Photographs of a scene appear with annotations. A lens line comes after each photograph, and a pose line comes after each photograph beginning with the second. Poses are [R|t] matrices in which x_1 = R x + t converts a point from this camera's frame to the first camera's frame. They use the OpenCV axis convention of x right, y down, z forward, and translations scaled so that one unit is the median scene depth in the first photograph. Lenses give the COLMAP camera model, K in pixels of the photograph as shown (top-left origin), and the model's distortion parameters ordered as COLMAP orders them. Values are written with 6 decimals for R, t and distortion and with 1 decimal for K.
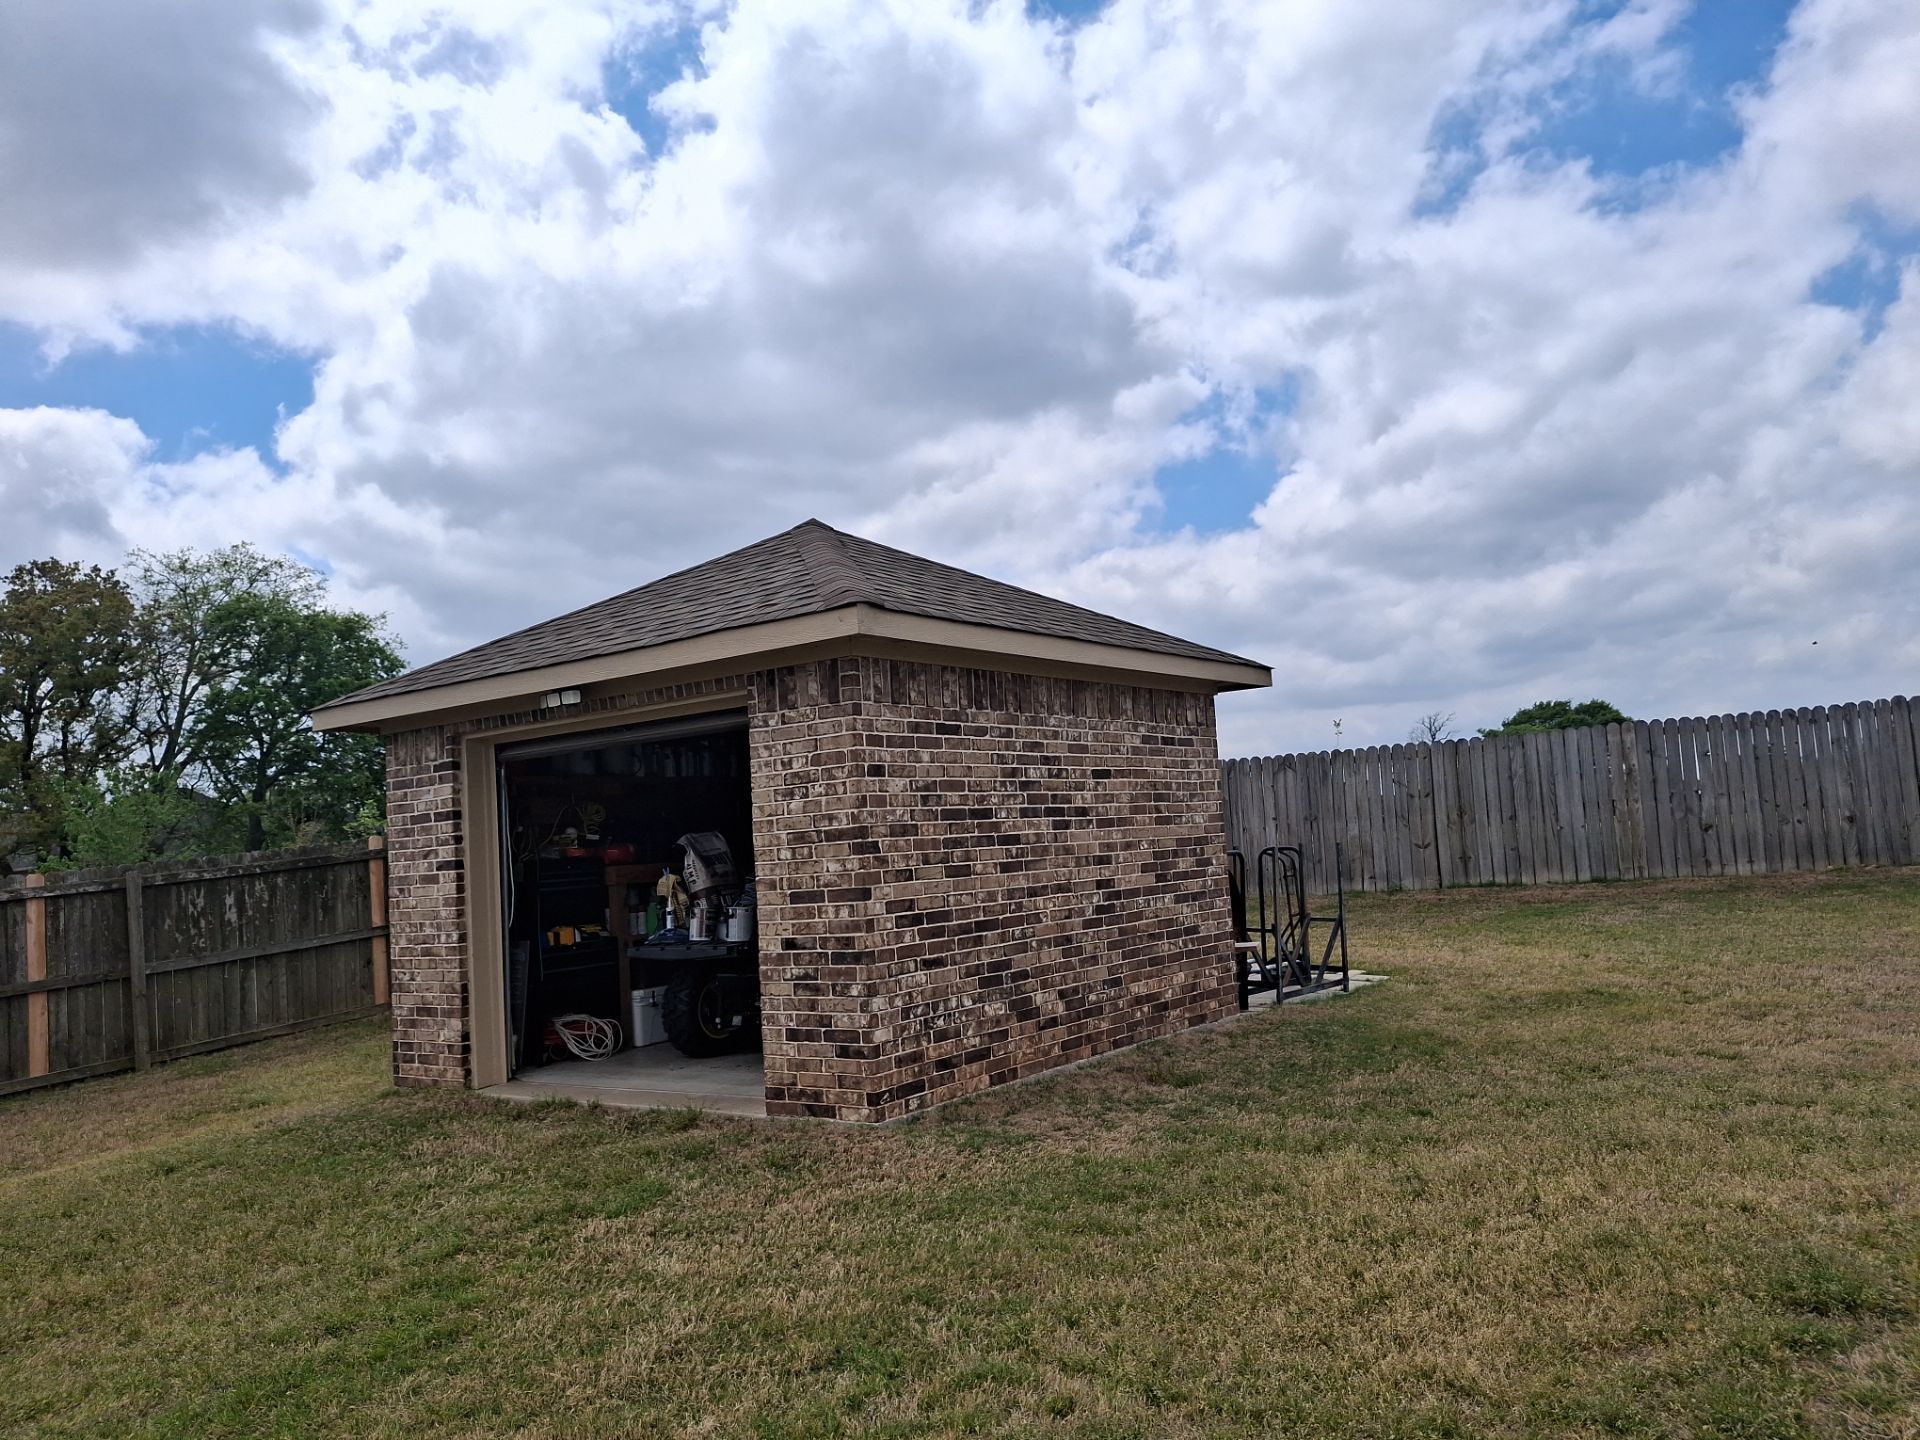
lens RADIAL K [[1471.6, 0, 960.0], [0, 1471.6, 720.0], [0, 0, 1]] dist [-0.005485, -0.001446]
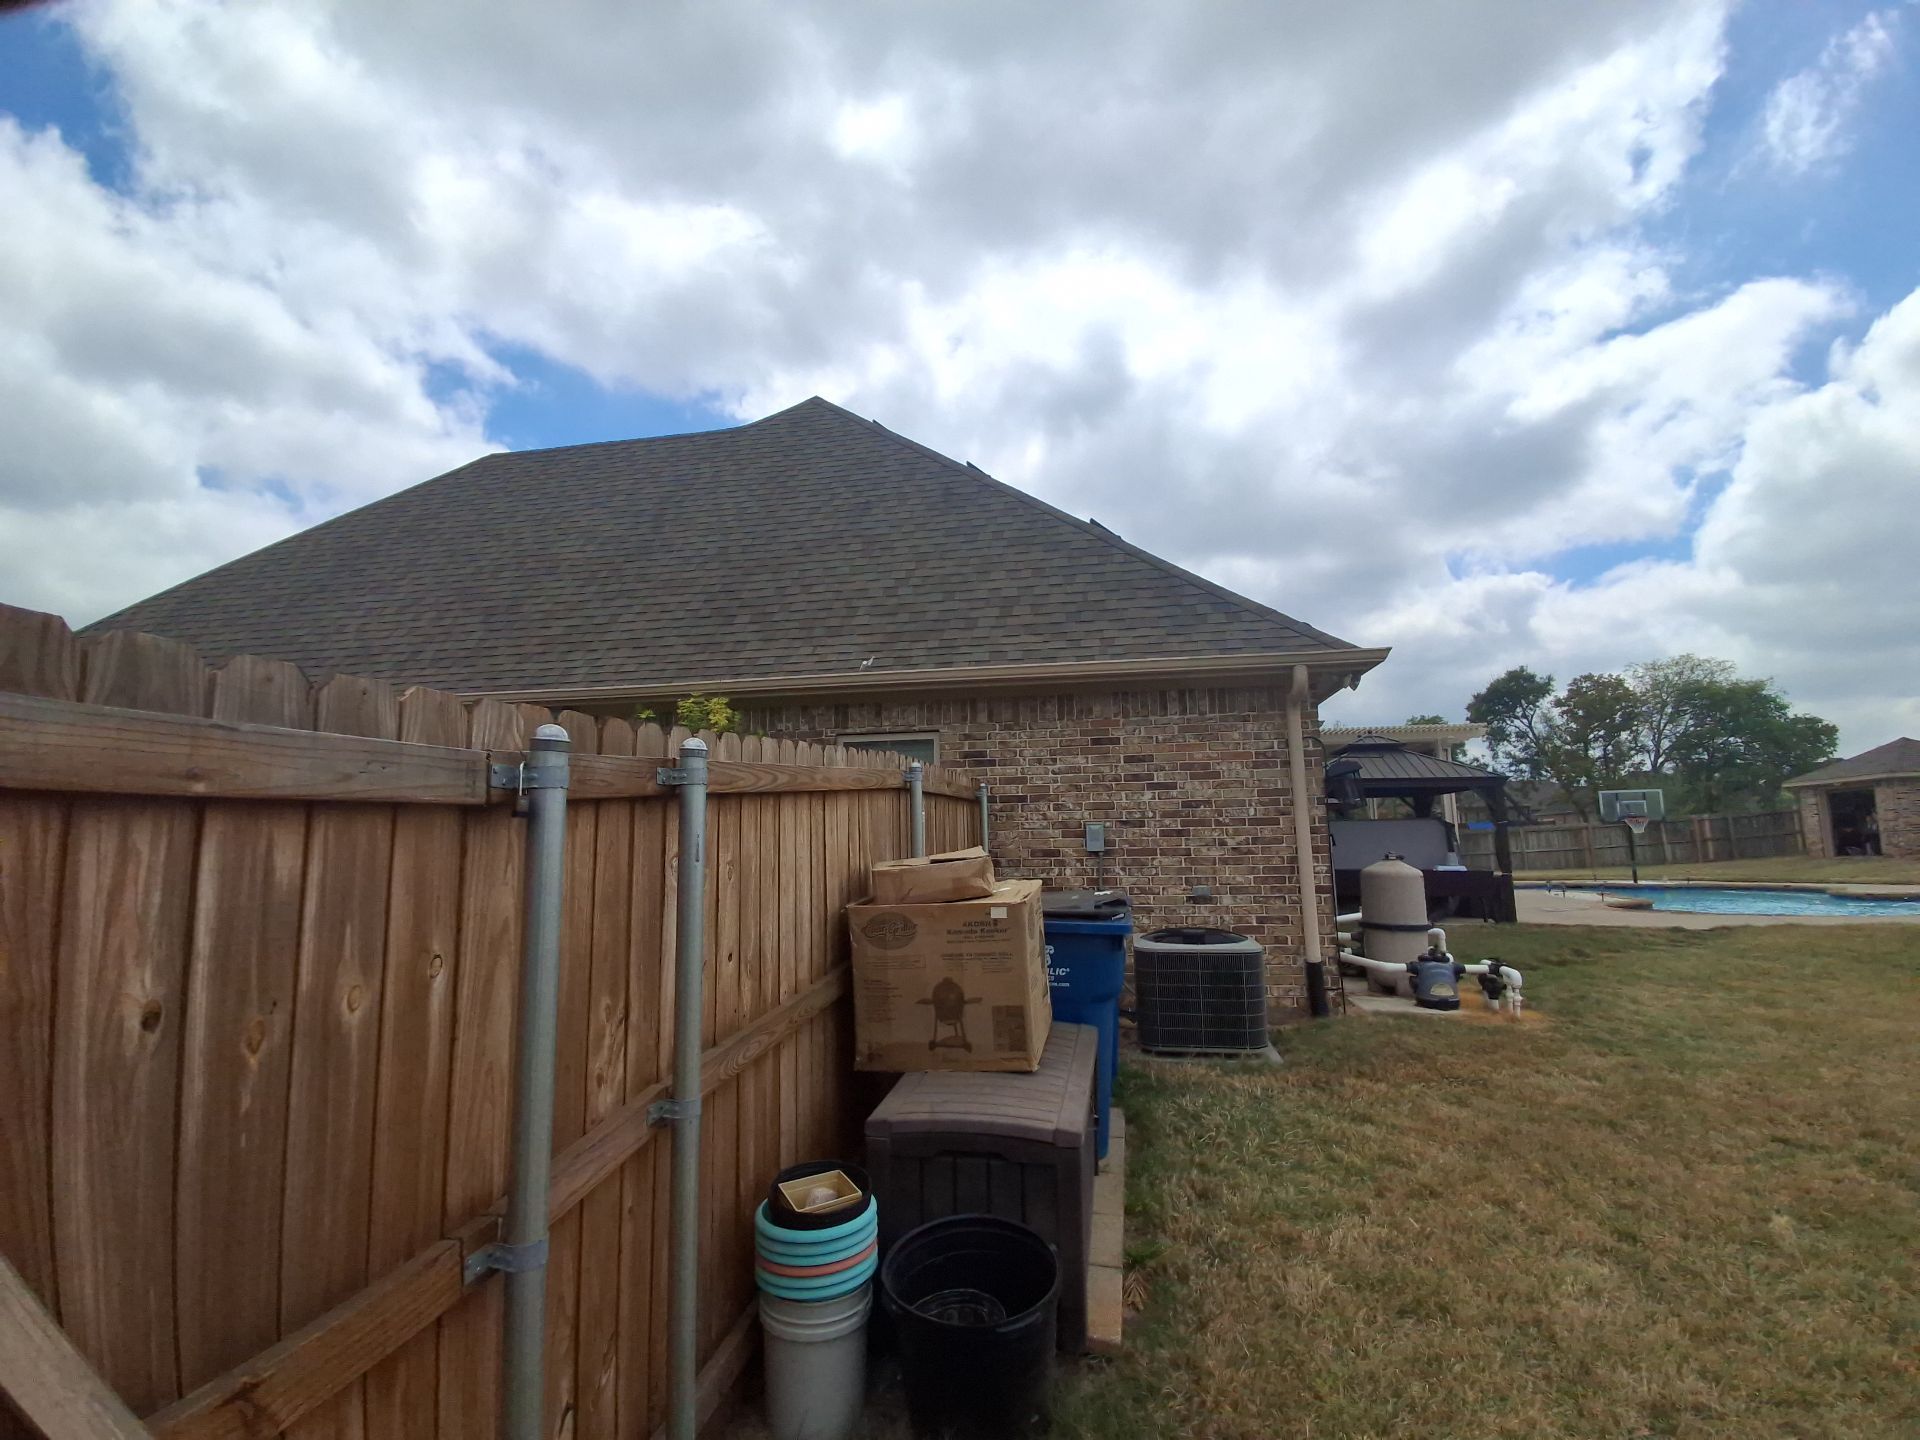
lens RADIAL K [[873.4, 0, 960.0], [0, 873.4, 720.0], [0, 0, 1]] dist [0.023780, -0.037265]
pose [[0.431431, -0.065941, -0.899733, 0.816771], [0.064632, 0.997022, -0.042079, -0.221453], [0.899828, -0.039998, 0.434408, -2.233239]]
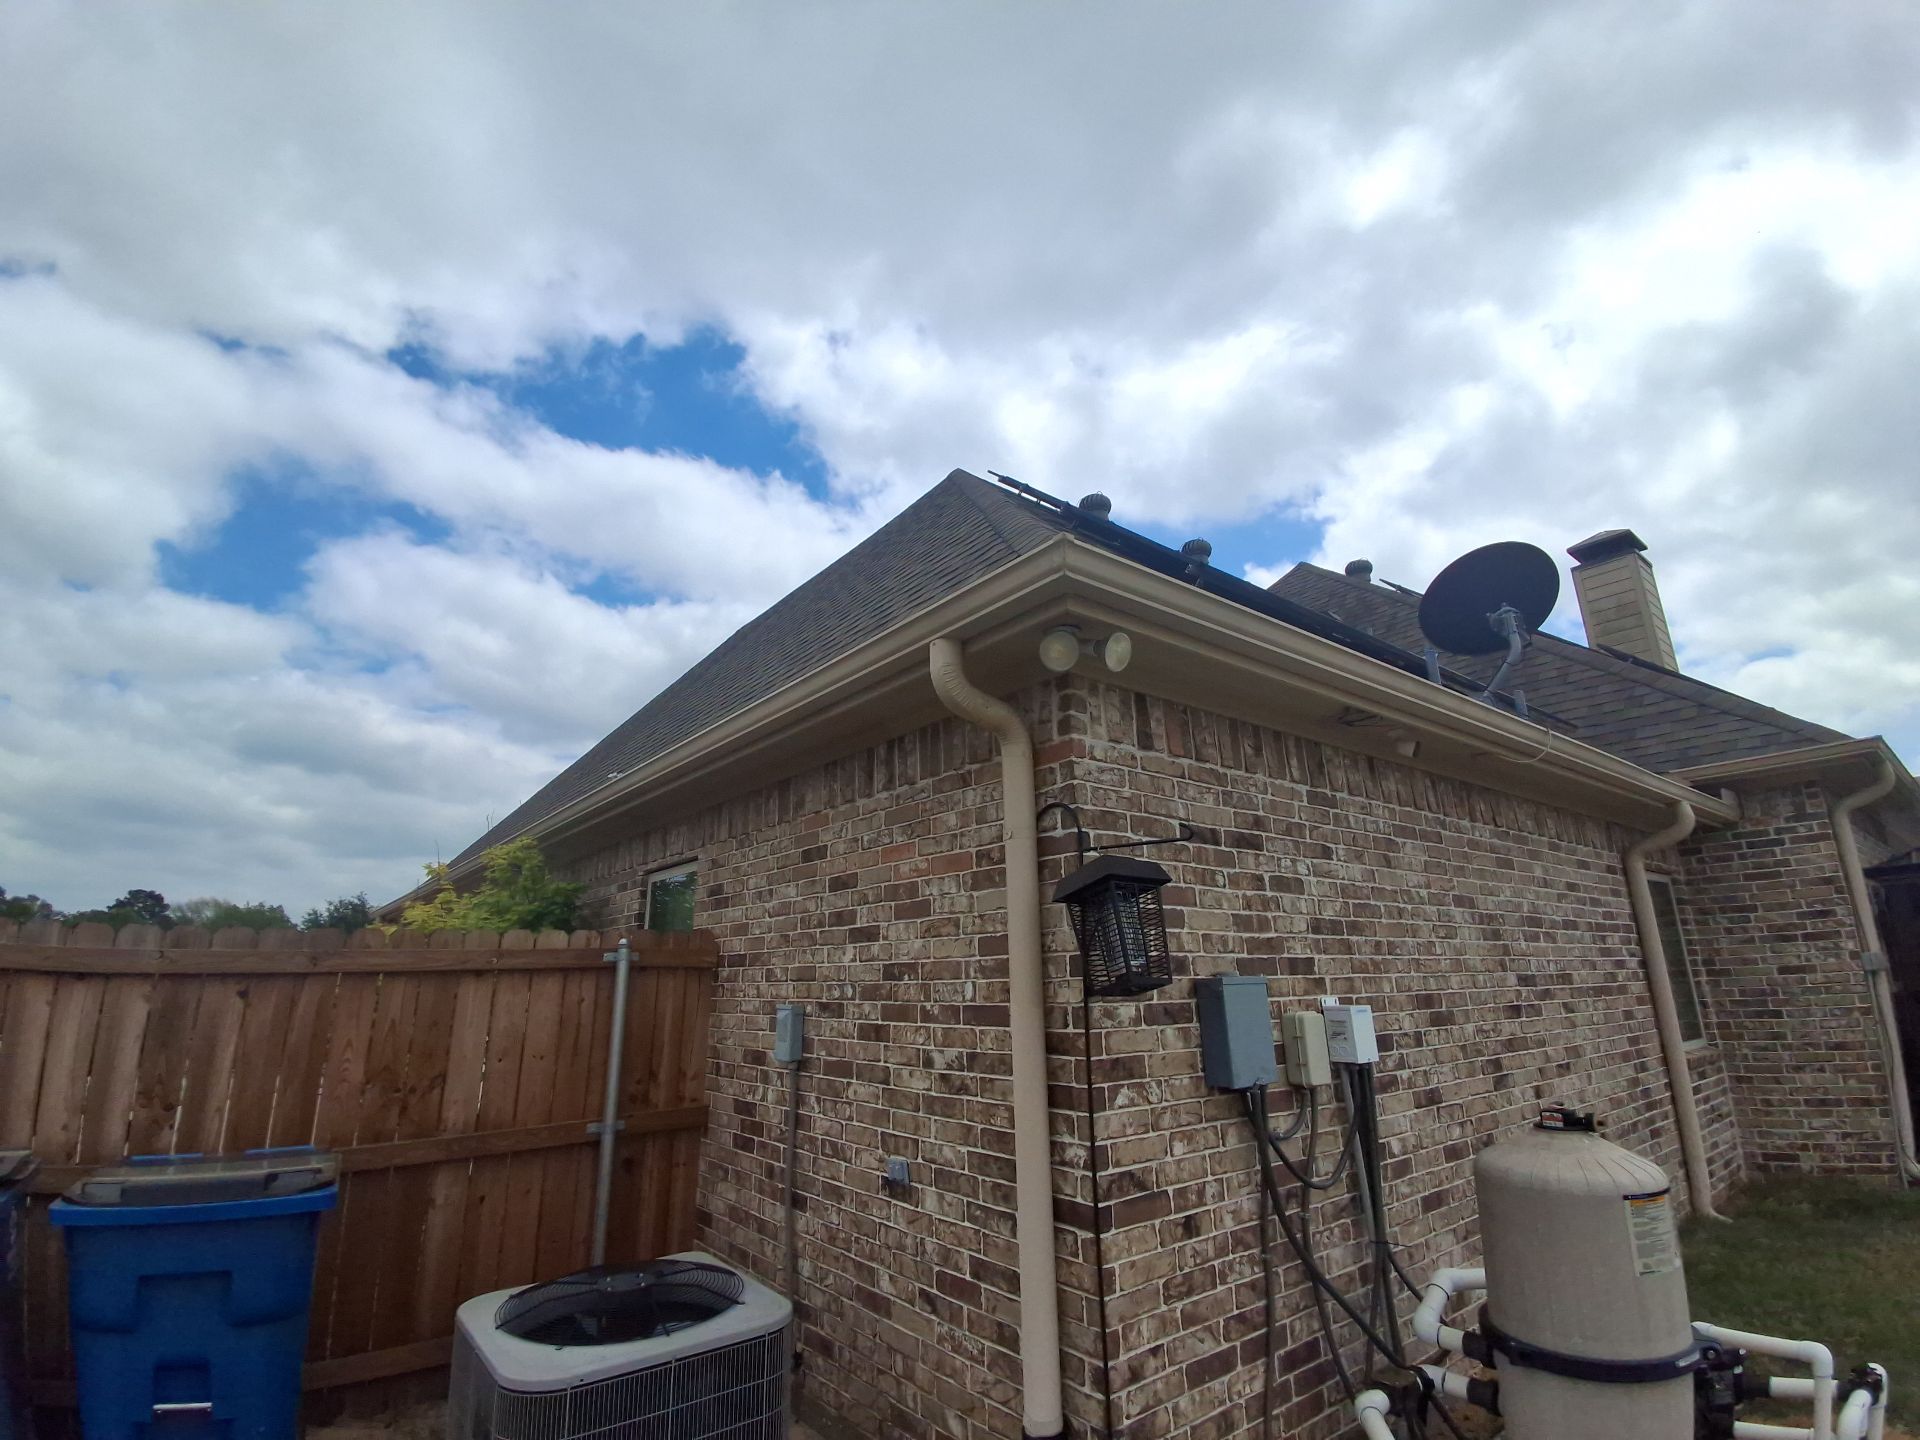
lens RADIAL K [[873.4, 0, 960.0], [0, 873.4, 720.0], [0, 0, 1]] dist [0.023780, -0.037265]
pose [[-0.266187, -0.202793, -0.942348, -0.649238], [0.116753, 0.963638, -0.240355, 0.043576], [0.956824, -0.174002, -0.232831, 1.647267]]
